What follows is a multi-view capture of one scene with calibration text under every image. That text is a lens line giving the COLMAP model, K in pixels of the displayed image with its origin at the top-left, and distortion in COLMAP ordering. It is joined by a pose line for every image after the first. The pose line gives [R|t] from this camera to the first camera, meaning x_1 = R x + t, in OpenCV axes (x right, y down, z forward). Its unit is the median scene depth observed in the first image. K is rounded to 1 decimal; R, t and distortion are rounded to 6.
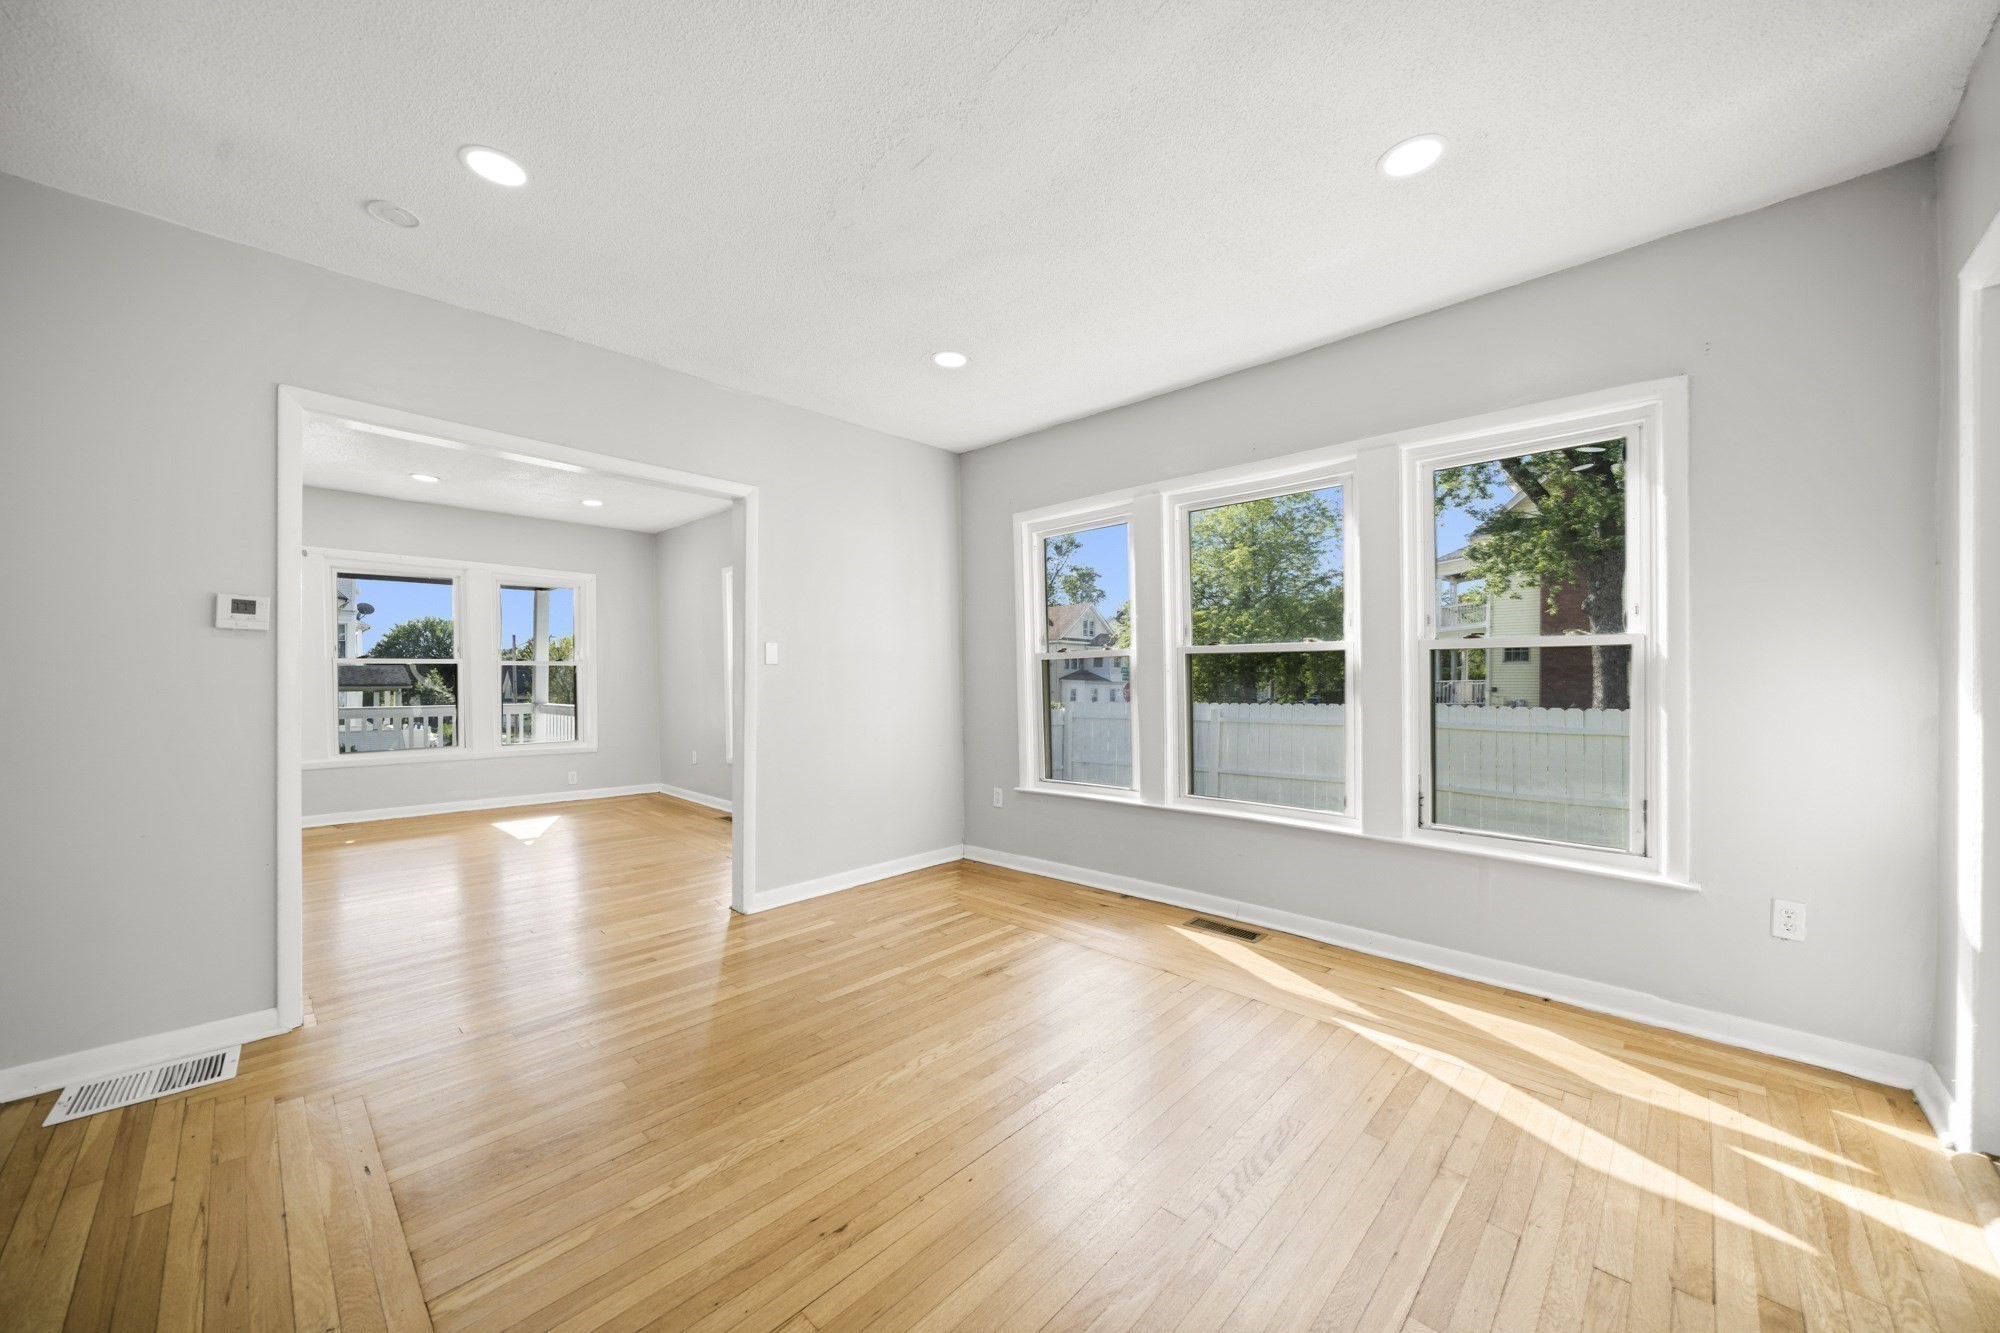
lens RADIAL K [[747.0, 0, 967.1], [0, 747.0, 665.0], [0, 0, 1]] dist [-0.007459, 0.000033]
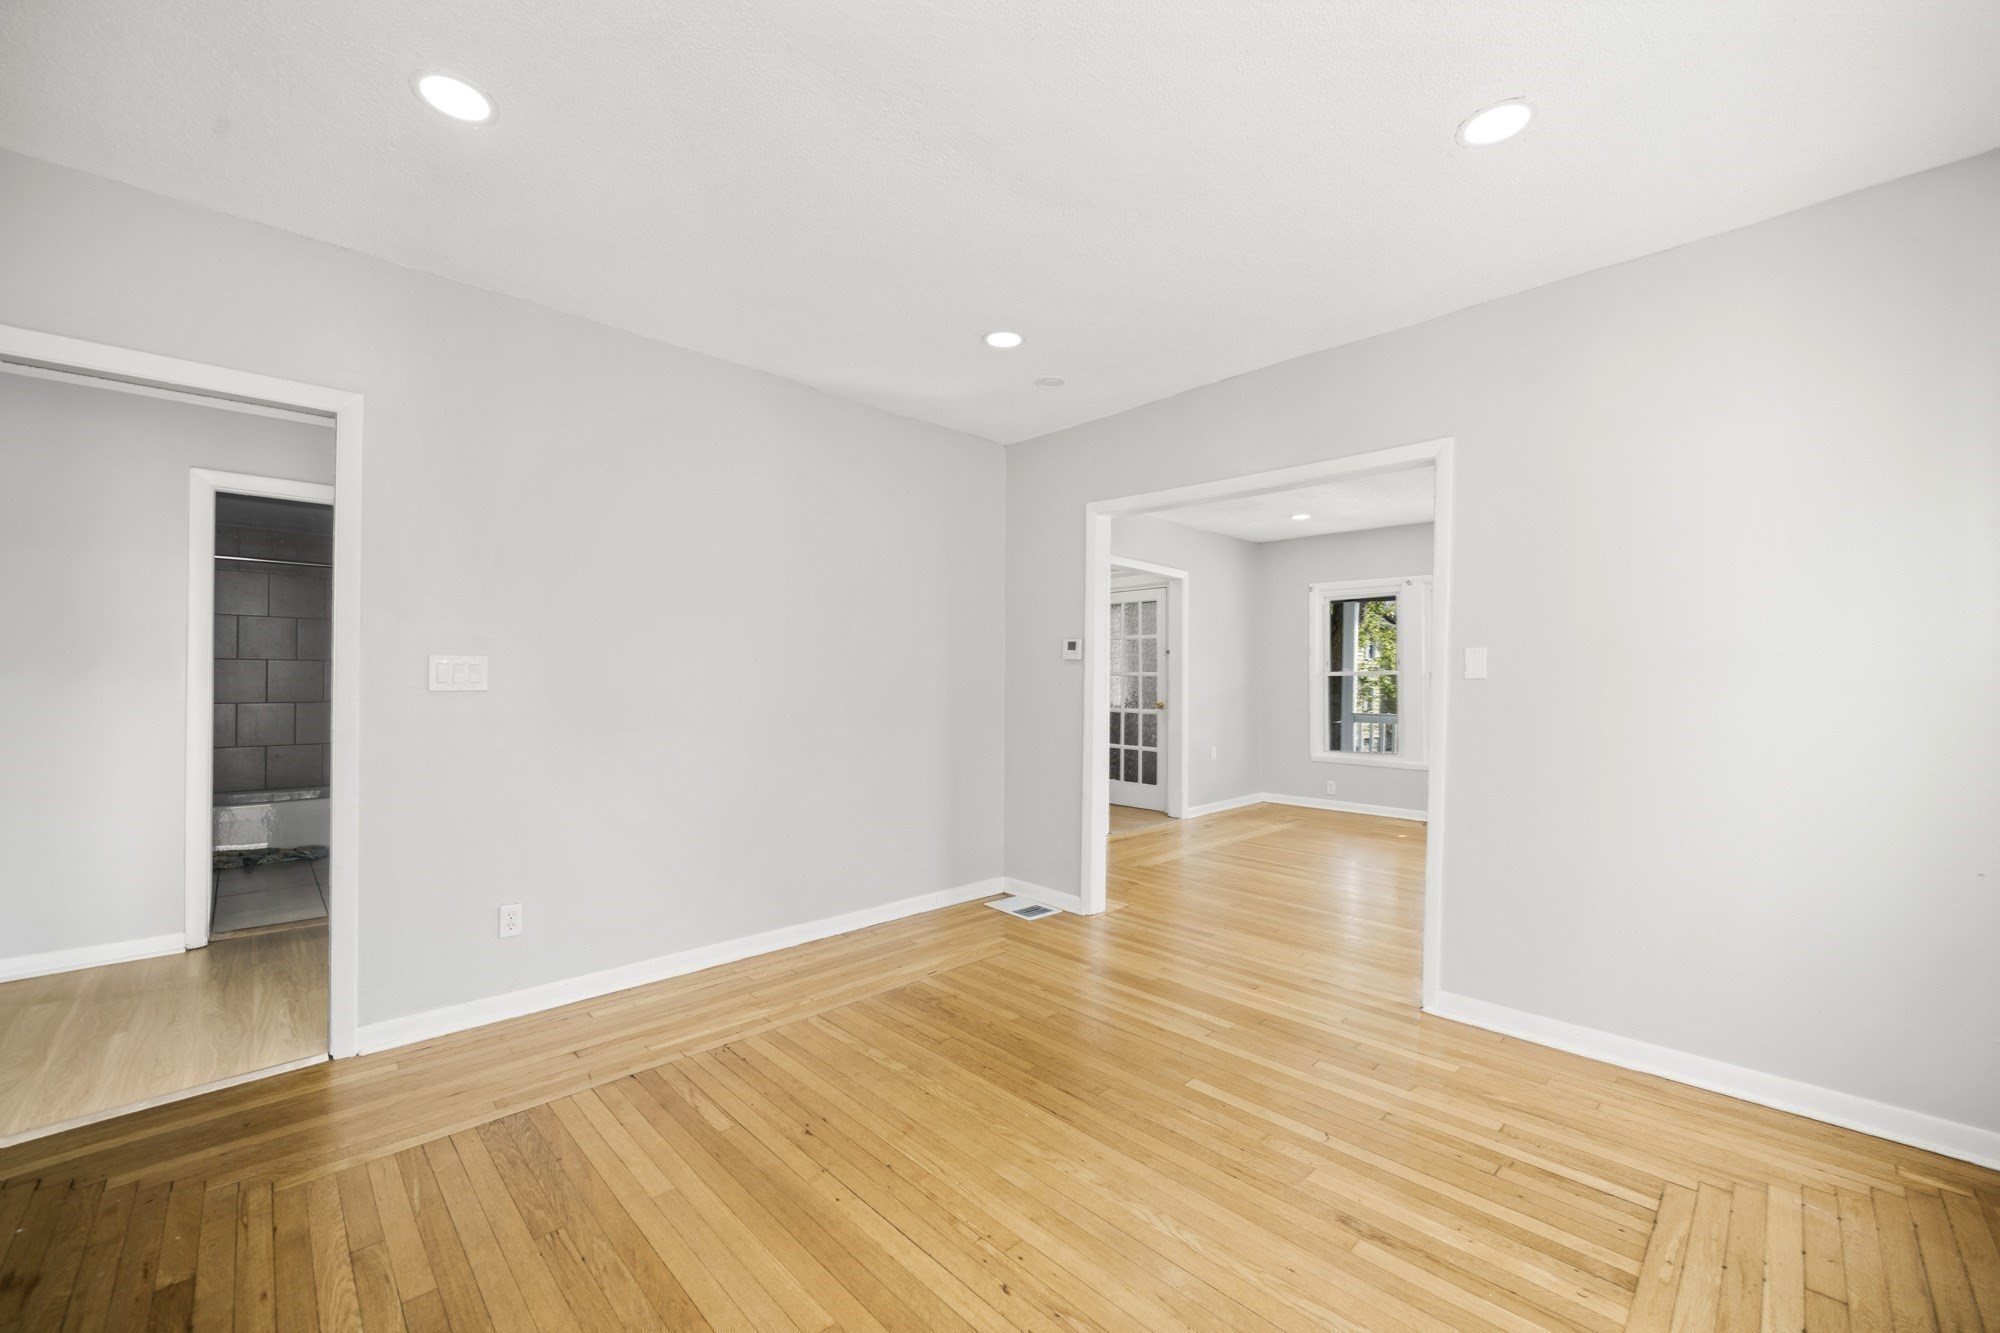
lens RADIAL K [[742.8, 0, 976.9], [0, 742.8, 685.9], [0, 0, 1]] dist [-0.001362, -0.000557]
pose [[-0.012729, 0.007043, -0.999894, 0.552773], [0.003495, 0.999969, 0.006999, -0.001736], [0.999913, -0.003406, -0.012753, 0.671326]]
